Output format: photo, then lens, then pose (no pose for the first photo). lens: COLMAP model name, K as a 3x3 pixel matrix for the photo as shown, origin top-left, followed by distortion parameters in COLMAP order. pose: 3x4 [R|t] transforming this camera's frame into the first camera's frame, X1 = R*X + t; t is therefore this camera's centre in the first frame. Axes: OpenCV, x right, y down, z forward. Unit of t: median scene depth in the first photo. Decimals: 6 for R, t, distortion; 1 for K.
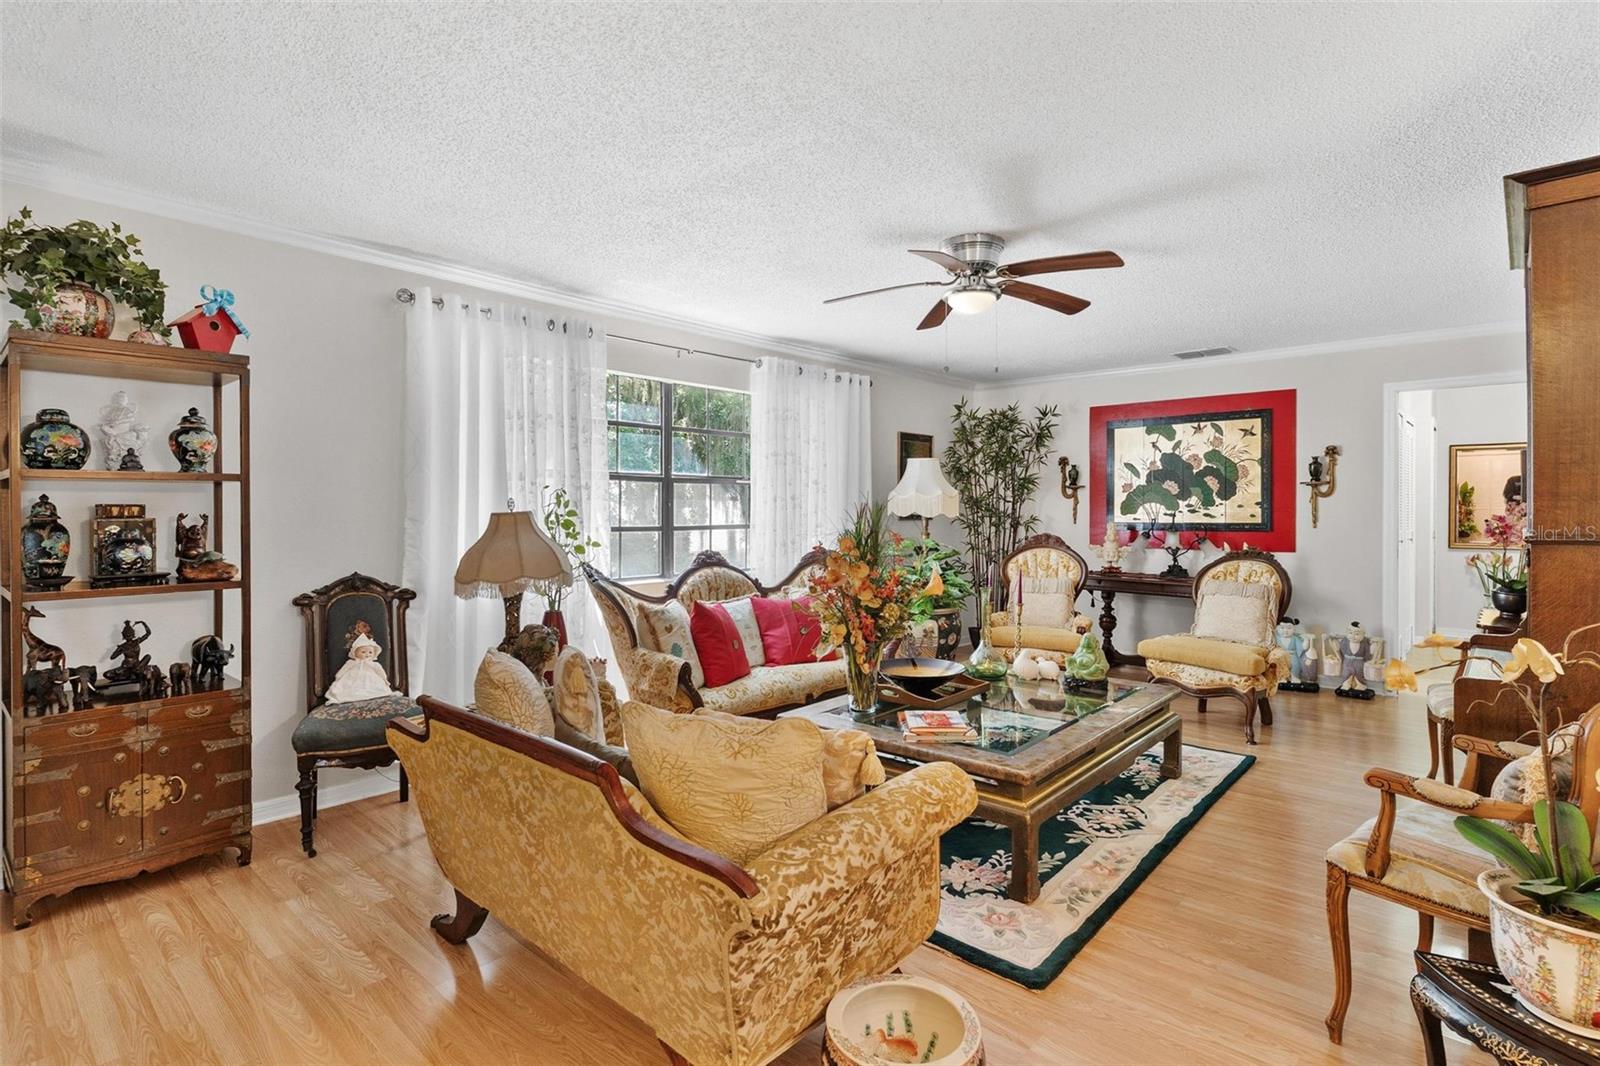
lens RADIAL K [[791.2, 0, 798.9], [0, 791.2, 518.0], [0, 0, 1]] dist [0.000513, -0.000779]
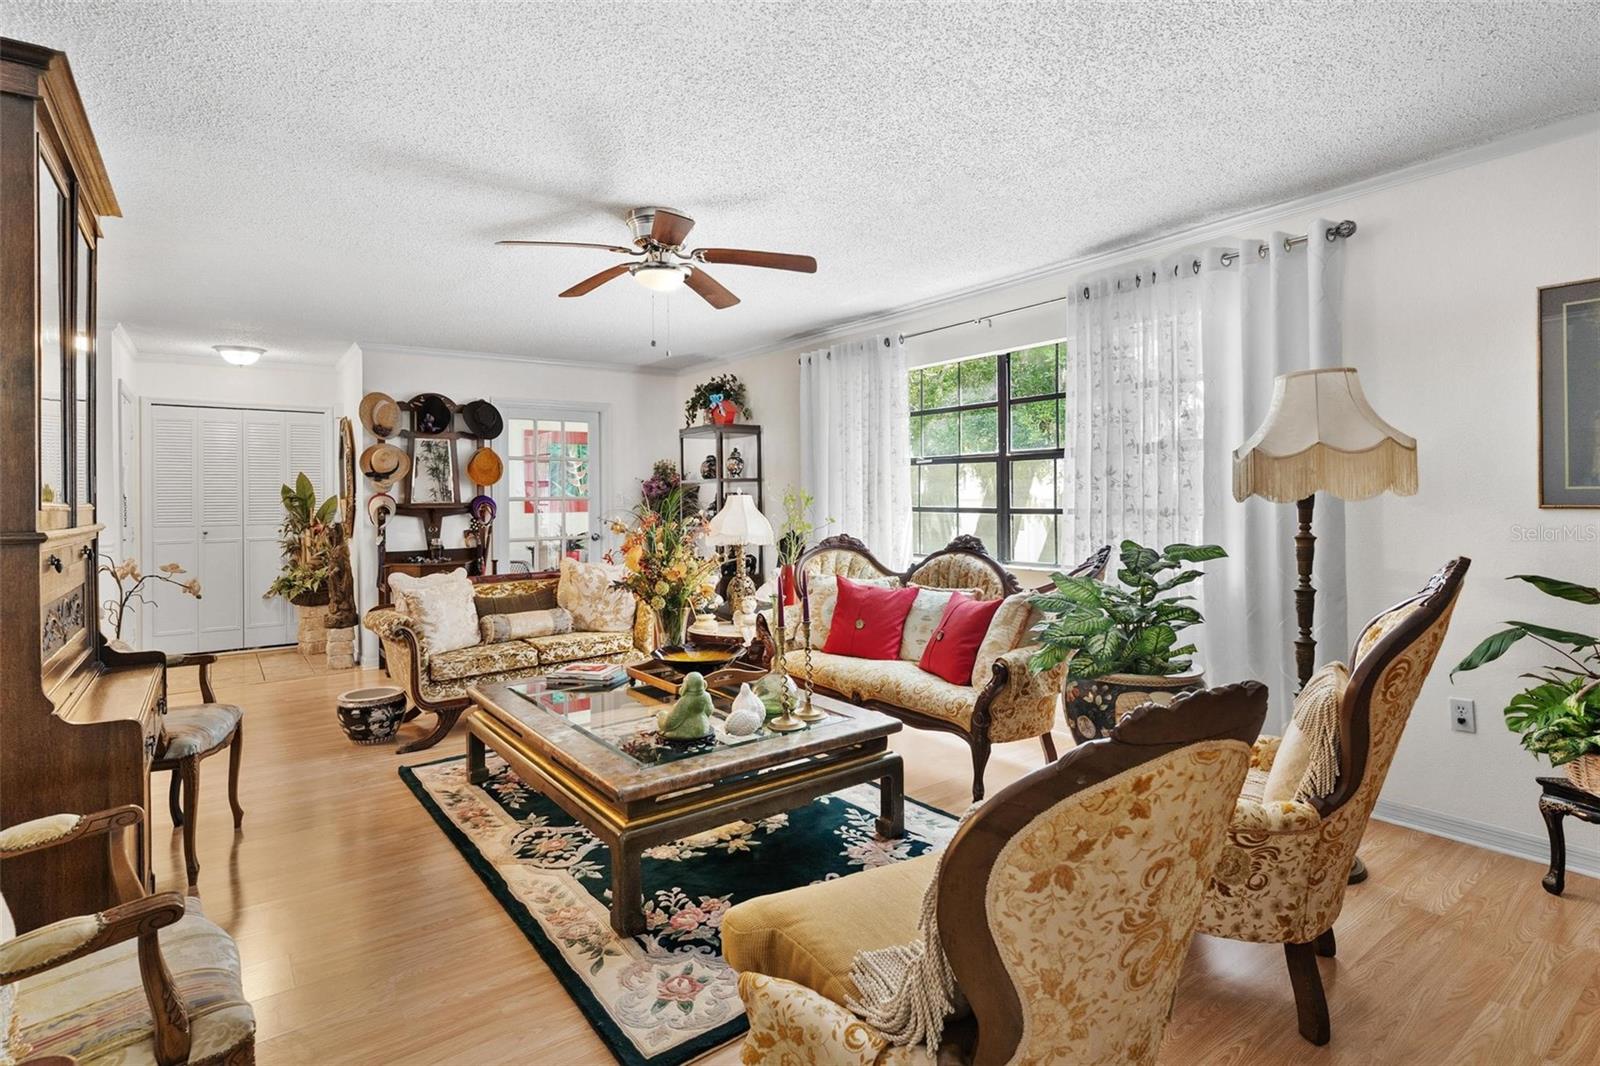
lens RADIAL K [[791.2, 0, 807.3], [0, 791.2, 501.3], [0, 0, 1]] dist [0.000513, -0.000779]
pose [[-0.189633, 0.009629, -0.981808, 1.170692], [0.001853, 0.999954, 0.009449, -0.010413], [0.981853, -0.000028, -0.189642, 1.408332]]
